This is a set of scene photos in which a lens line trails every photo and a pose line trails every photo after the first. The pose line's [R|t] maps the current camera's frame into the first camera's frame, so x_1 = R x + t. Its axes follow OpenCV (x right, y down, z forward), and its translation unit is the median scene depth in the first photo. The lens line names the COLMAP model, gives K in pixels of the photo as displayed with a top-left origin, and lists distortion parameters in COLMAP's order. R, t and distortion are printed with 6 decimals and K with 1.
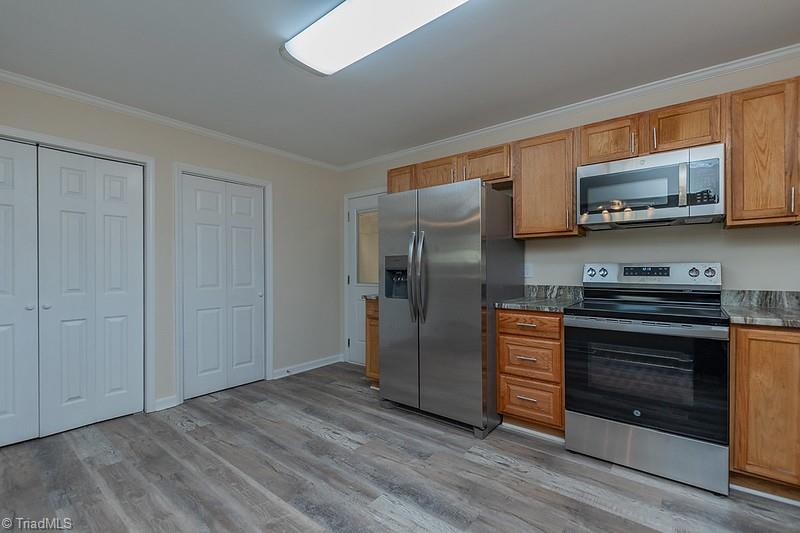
lens RADIAL K [[361.9, 0, 411.5], [0, 361.9, 269.3], [0, 0, 1]] dist [0.001894, -0.000460]
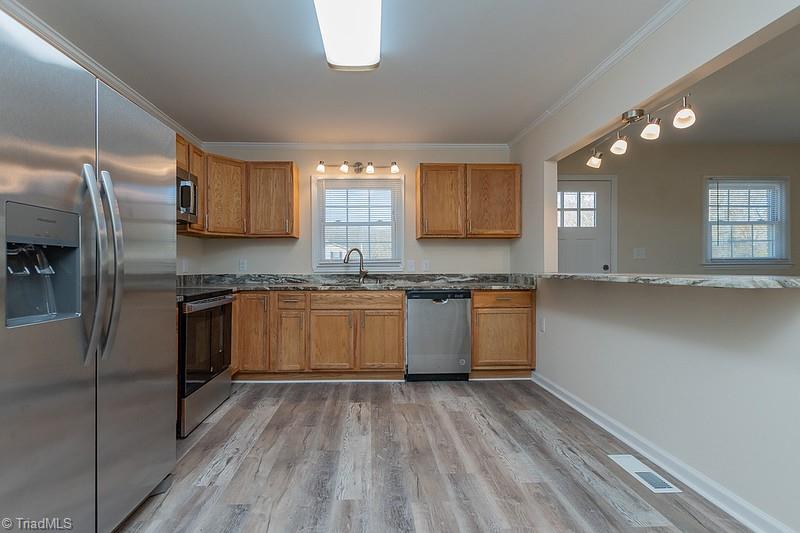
lens RADIAL K [[346.5, 0, 378.7], [0, 346.5, 268.9], [0, 0, 1]] dist [0.000440, -0.000062]
pose [[-0.628264, -0.000782, 0.778000, -0.645361], [0.003118, 0.999989, 0.003523, 0.025560], [-0.777994, 0.004639, -0.628255, 1.145680]]
